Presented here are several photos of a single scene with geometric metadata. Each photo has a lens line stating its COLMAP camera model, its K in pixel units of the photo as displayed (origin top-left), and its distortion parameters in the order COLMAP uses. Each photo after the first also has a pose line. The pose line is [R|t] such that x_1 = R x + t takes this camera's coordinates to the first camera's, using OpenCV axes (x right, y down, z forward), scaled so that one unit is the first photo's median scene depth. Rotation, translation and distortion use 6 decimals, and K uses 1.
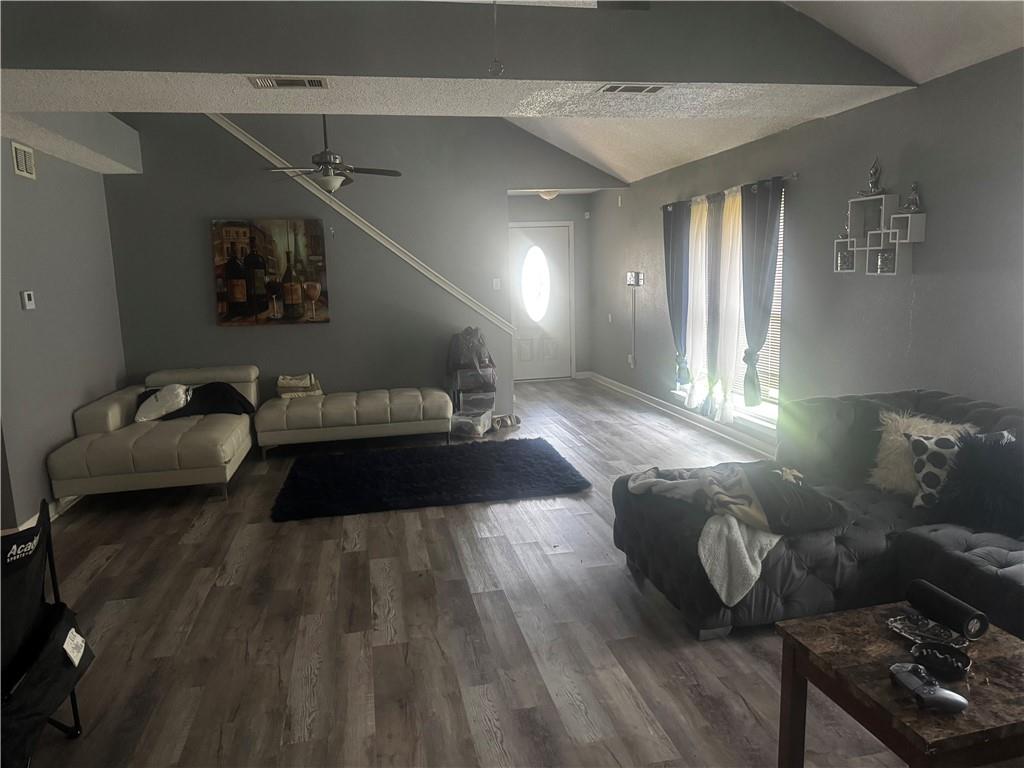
lens RADIAL K [[729.5, 0, 512.0], [0, 729.5, 384.0], [0, 0, 1]] dist [0.042992, -0.001127]
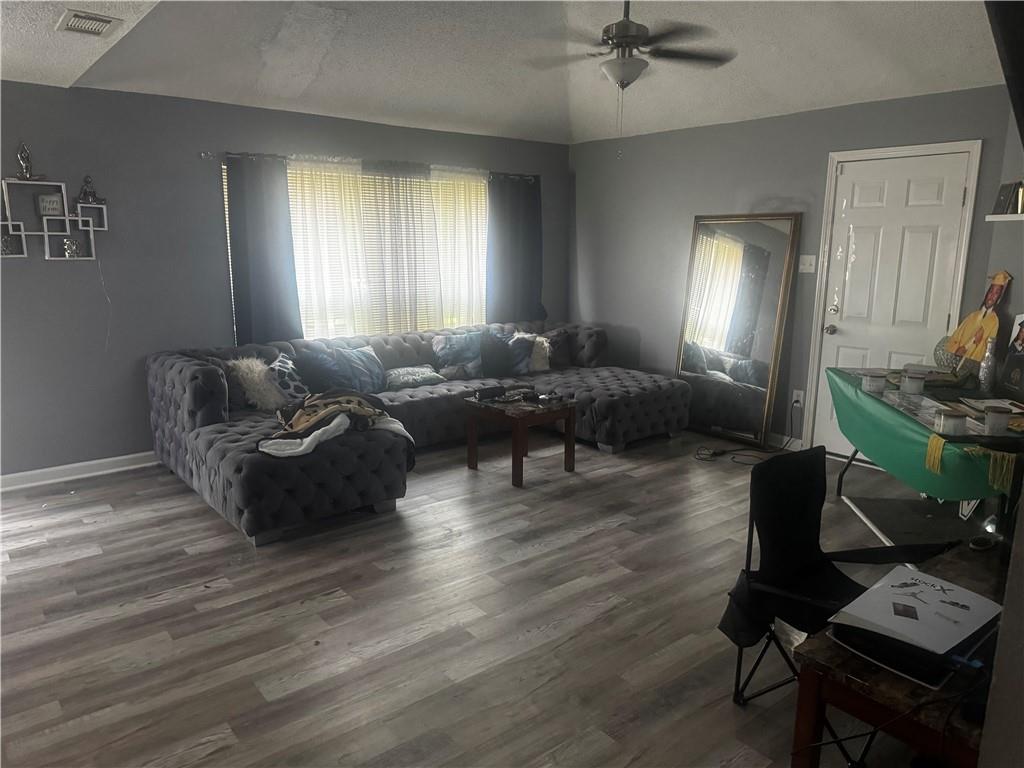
lens RADIAL K [[729.5, 0, 512.0], [0, 729.5, 384.0], [0, 0, 1]] dist [0.042992, -0.001127]
pose [[-0.457938, -0.140834, 0.877758, -0.808106], [0.160382, 0.958082, 0.237395, -0.138624], [-0.874397, 0.249489, -0.416155, 1.014315]]
